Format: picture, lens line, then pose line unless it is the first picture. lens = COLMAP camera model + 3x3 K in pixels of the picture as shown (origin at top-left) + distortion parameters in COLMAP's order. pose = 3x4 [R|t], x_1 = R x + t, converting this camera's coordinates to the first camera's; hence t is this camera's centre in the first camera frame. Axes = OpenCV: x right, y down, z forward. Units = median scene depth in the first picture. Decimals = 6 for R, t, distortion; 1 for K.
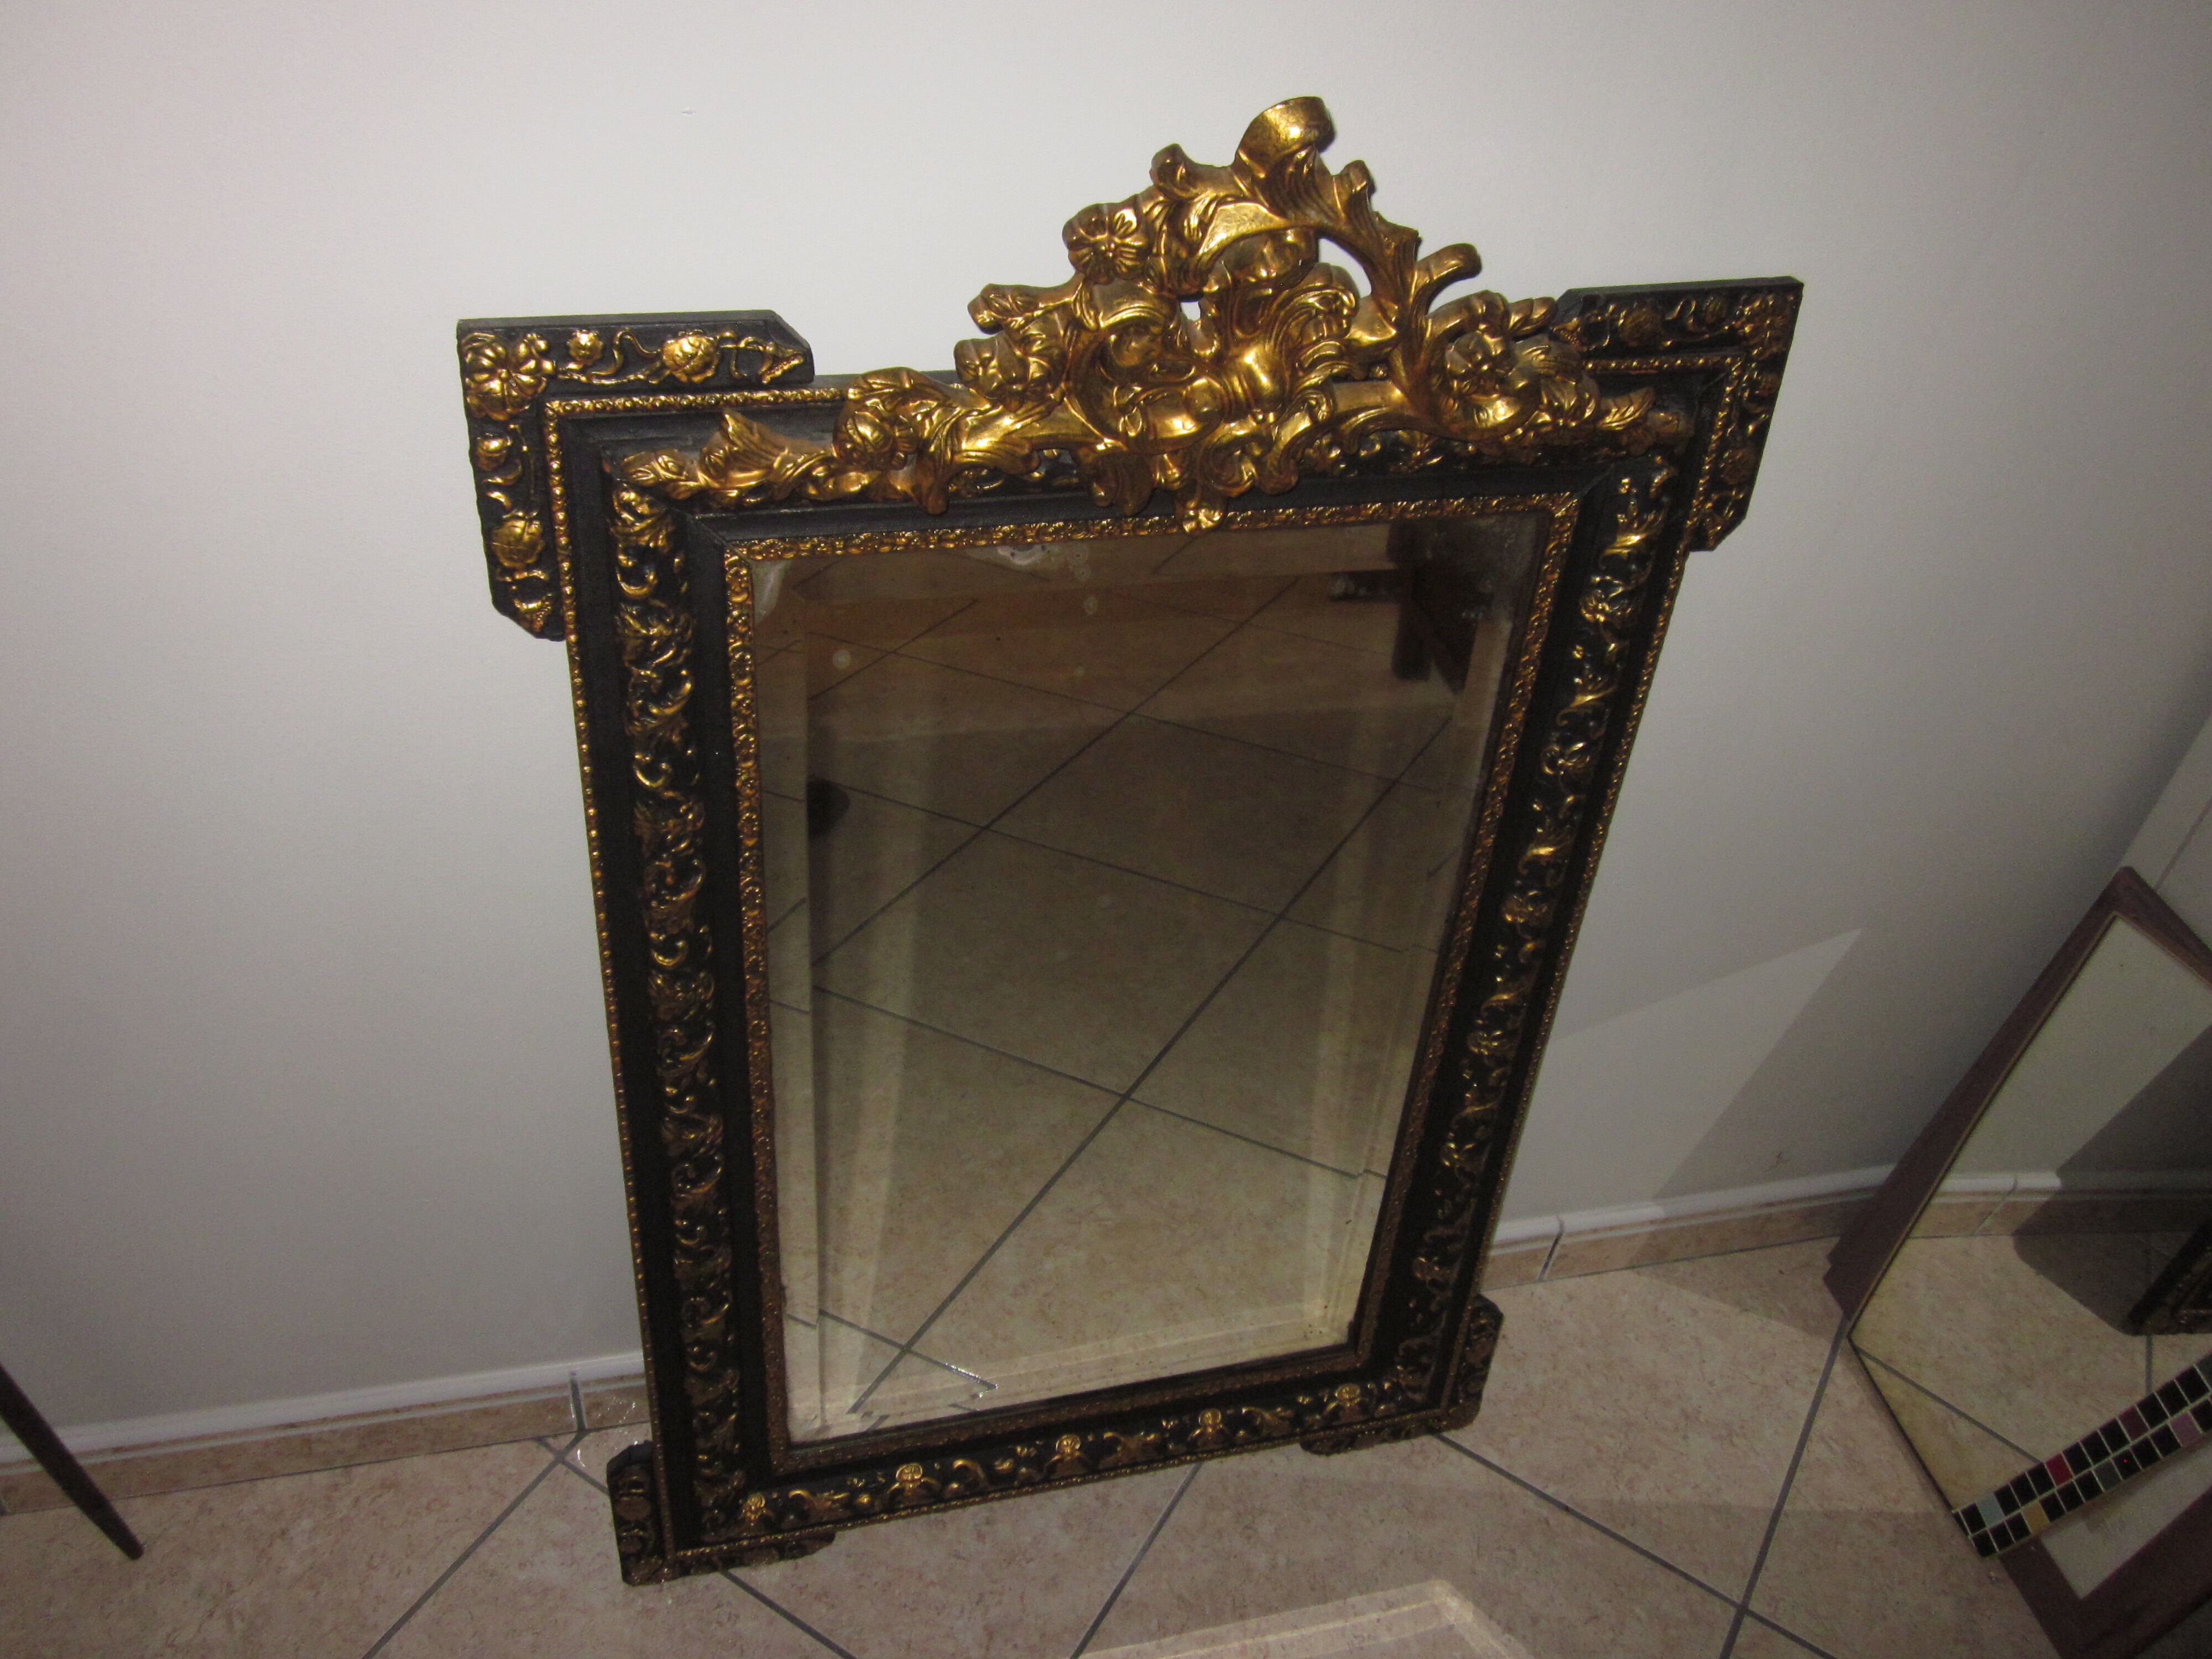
lens RADIAL K [[1794.8, 0, 1122.6], [0, 1794.8, 826.7], [0, 0, 1]] dist [-0.026287, -0.005501]
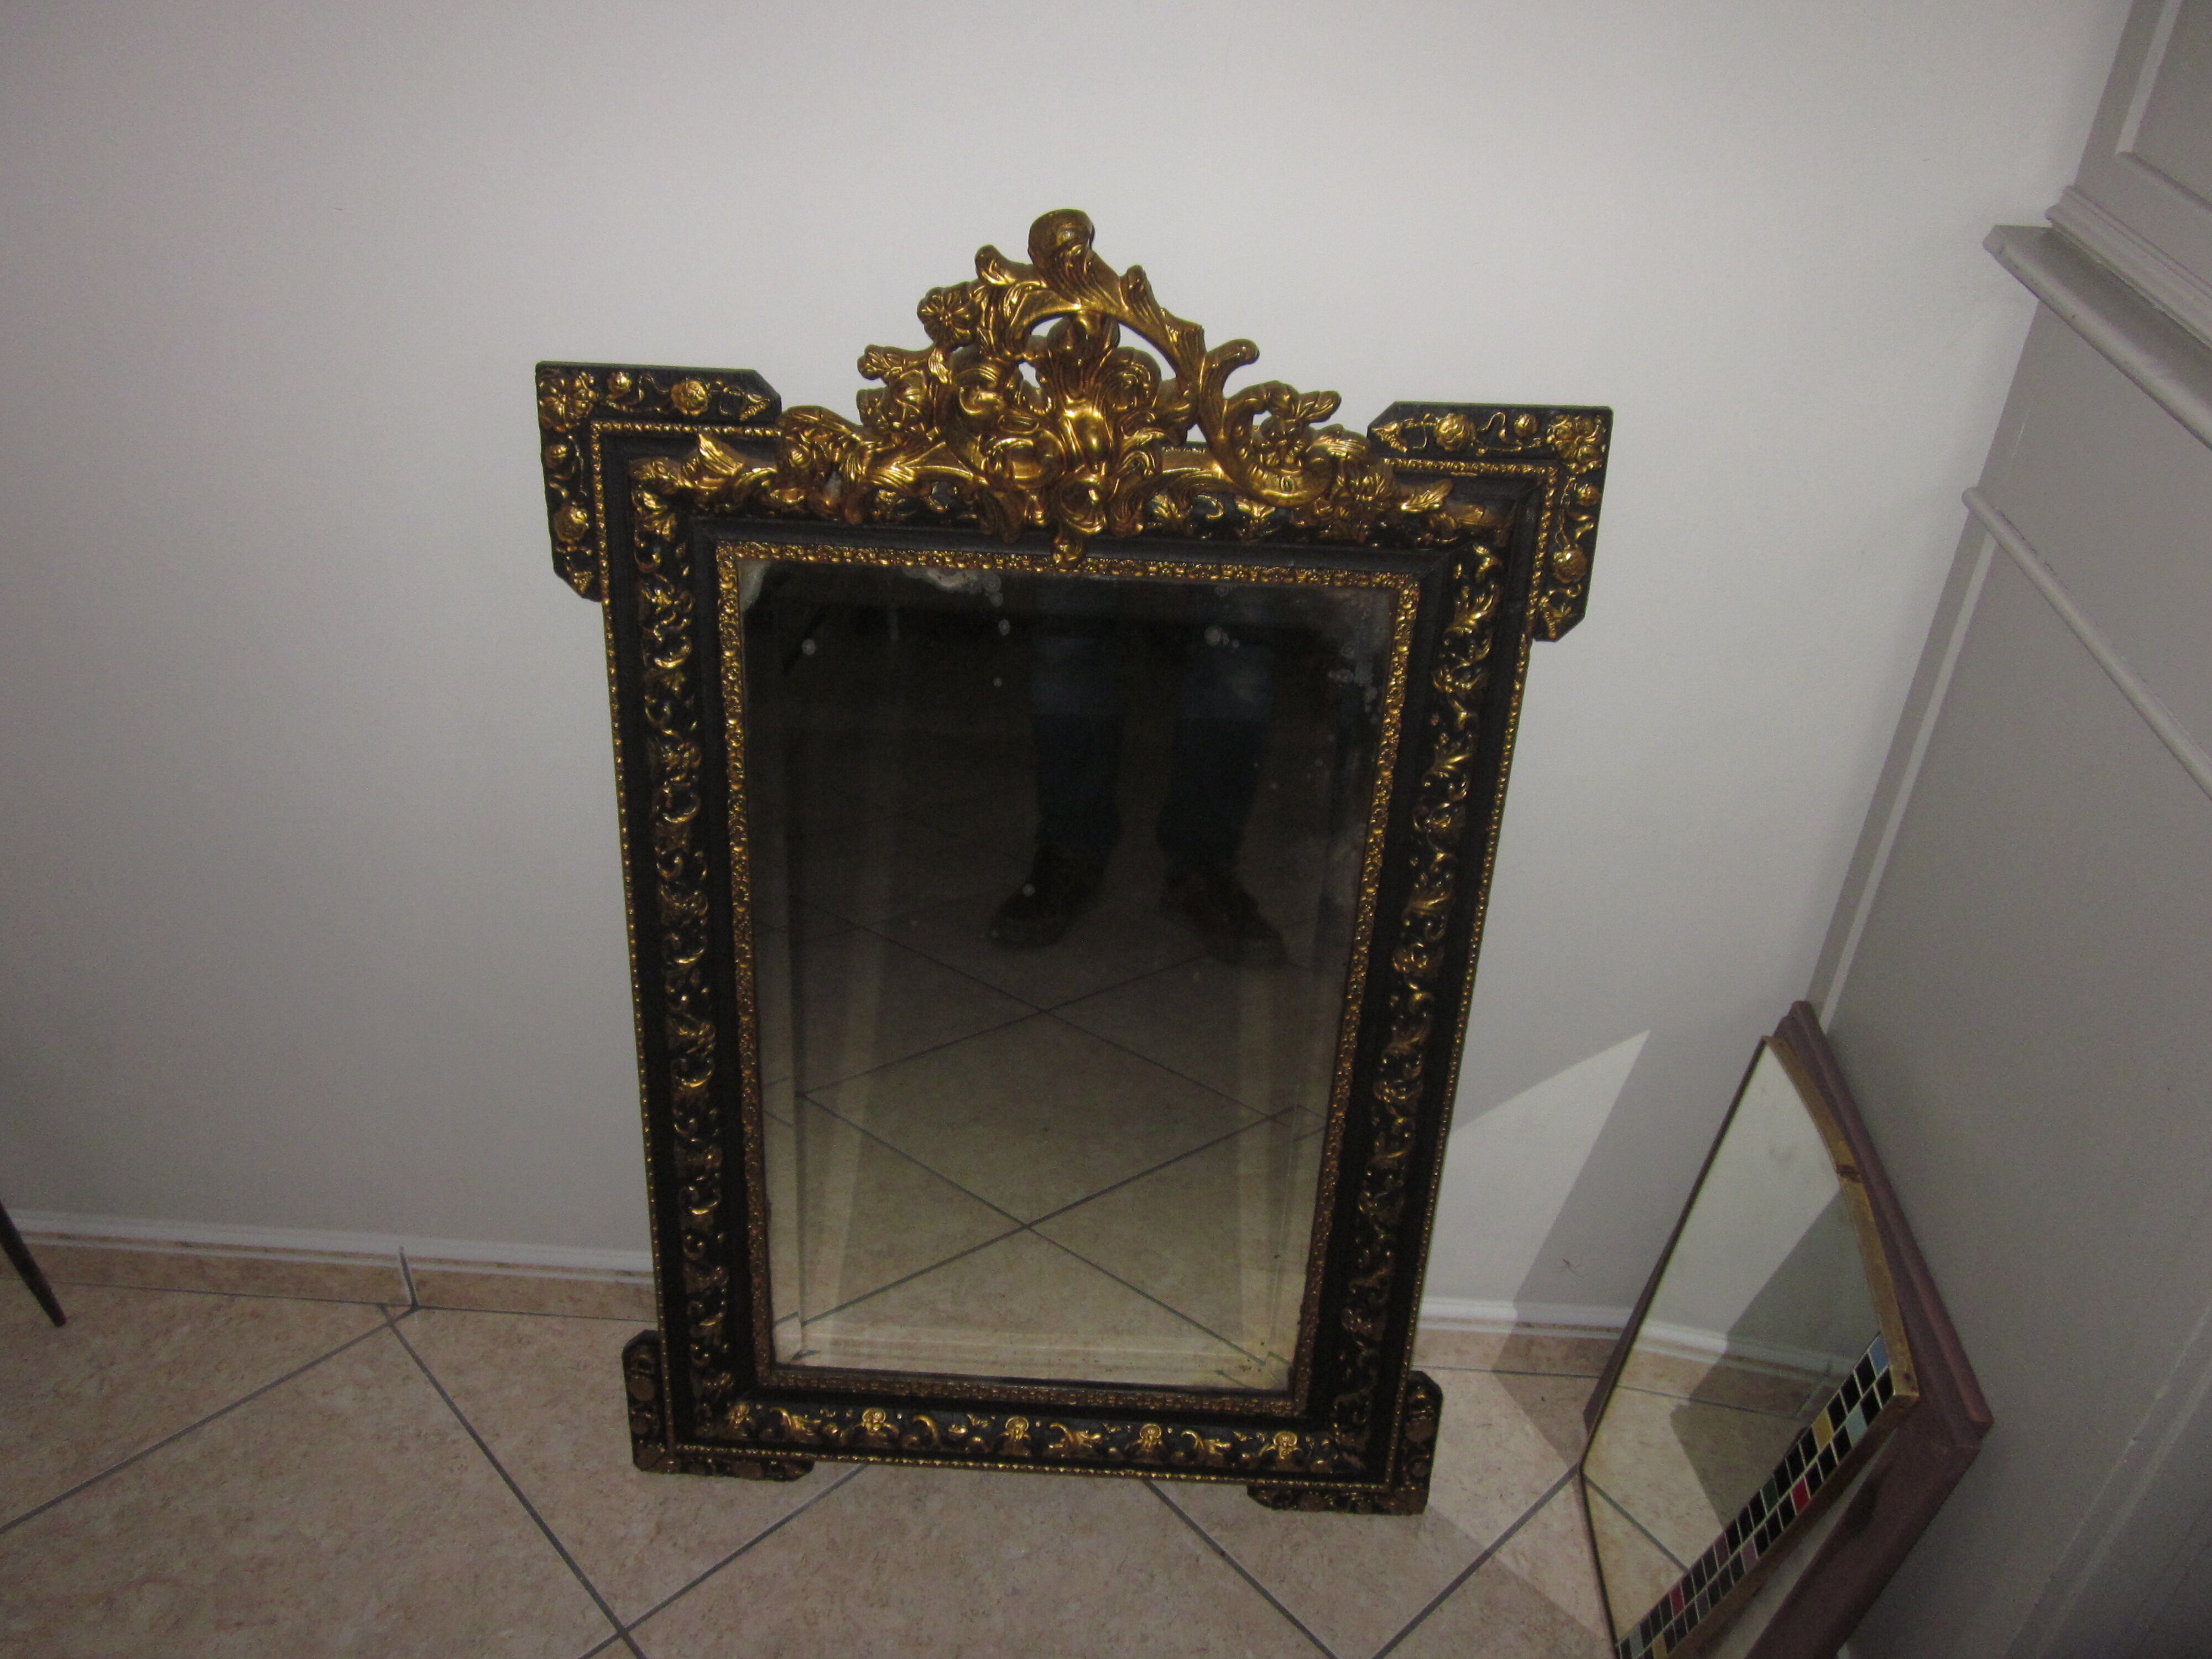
lens RADIAL K [[1794.8, 0, 1124.9], [0, 1794.8, 836.4], [0, 0, 1]] dist [-0.026287, -0.005501]
pose [[0.957996, 0.104981, -0.266874, 0.404176], [-0.146613, 0.979071, -0.141156, 0.182026], [0.246470, 0.174354, 0.953338, -0.159119]]
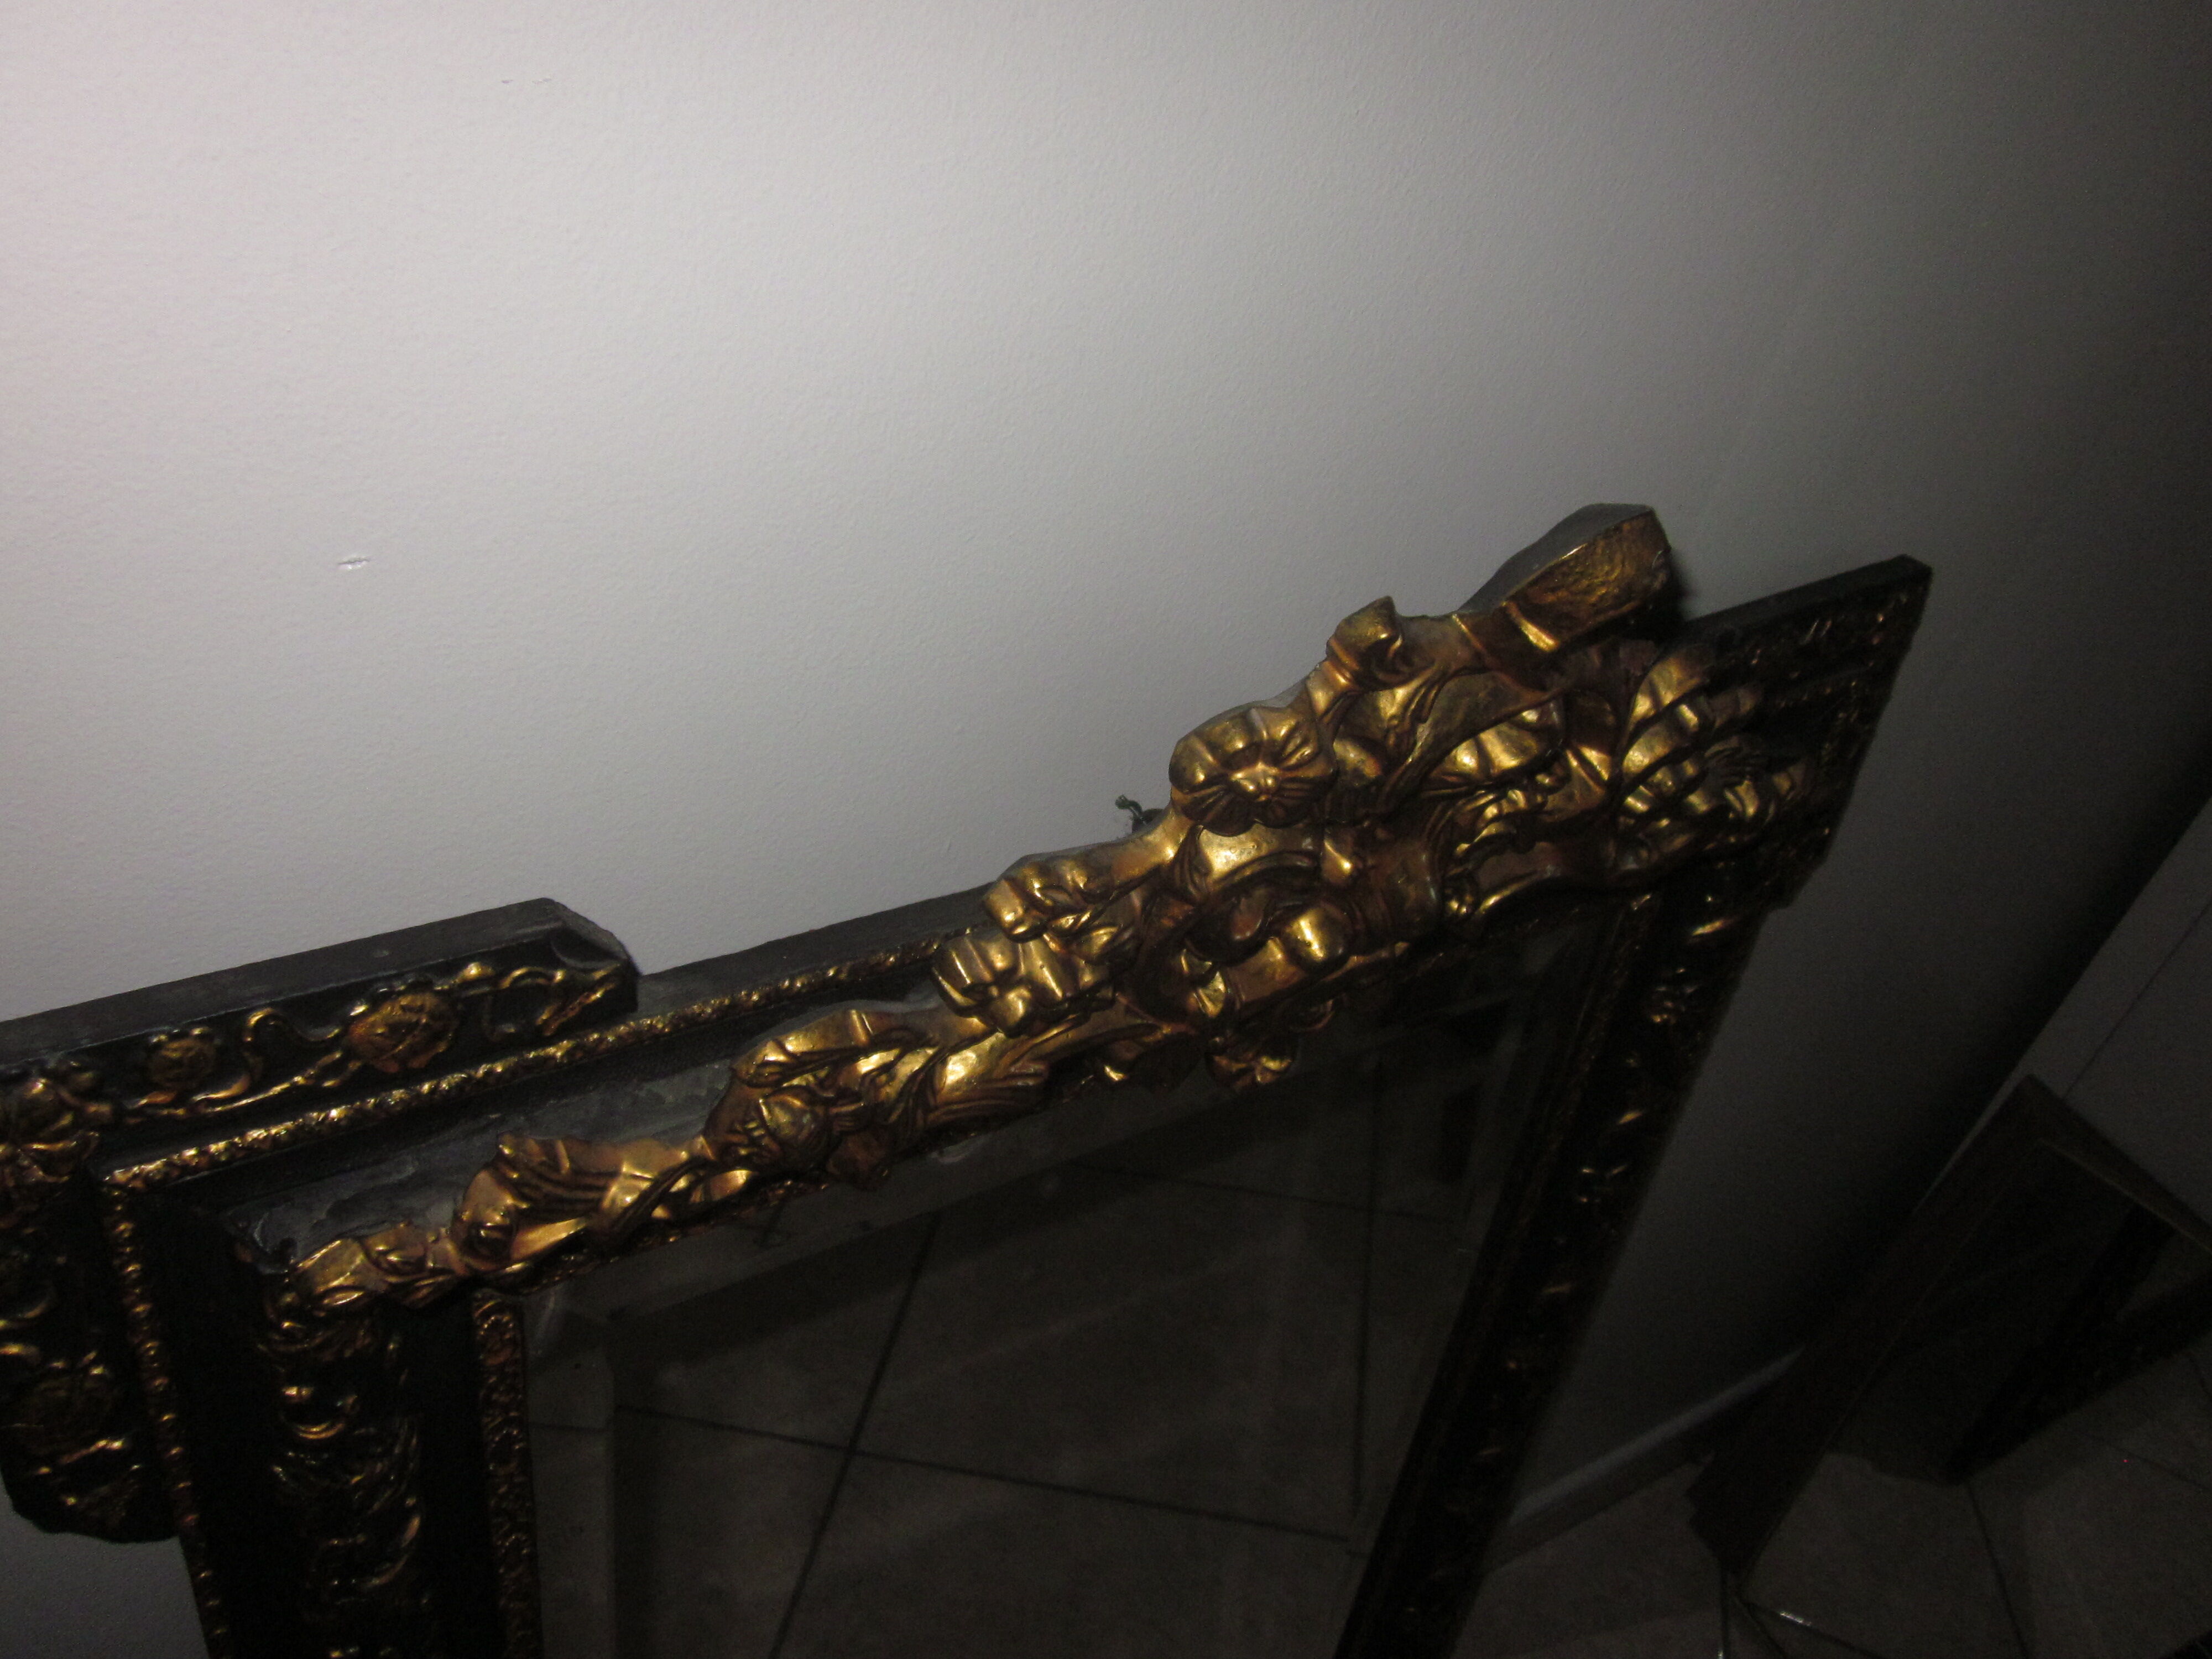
lens RADIAL K [[1794.8, 0, 1091.5], [0, 1794.8, 828.9], [0, 0, 1]] dist [-0.026287, -0.005501]
pose [[0.954352, -0.123199, 0.272091, -0.152239], [0.121648, 0.992315, 0.022629, -0.248410], [-0.272788, 0.011503, 0.962005, 0.380644]]
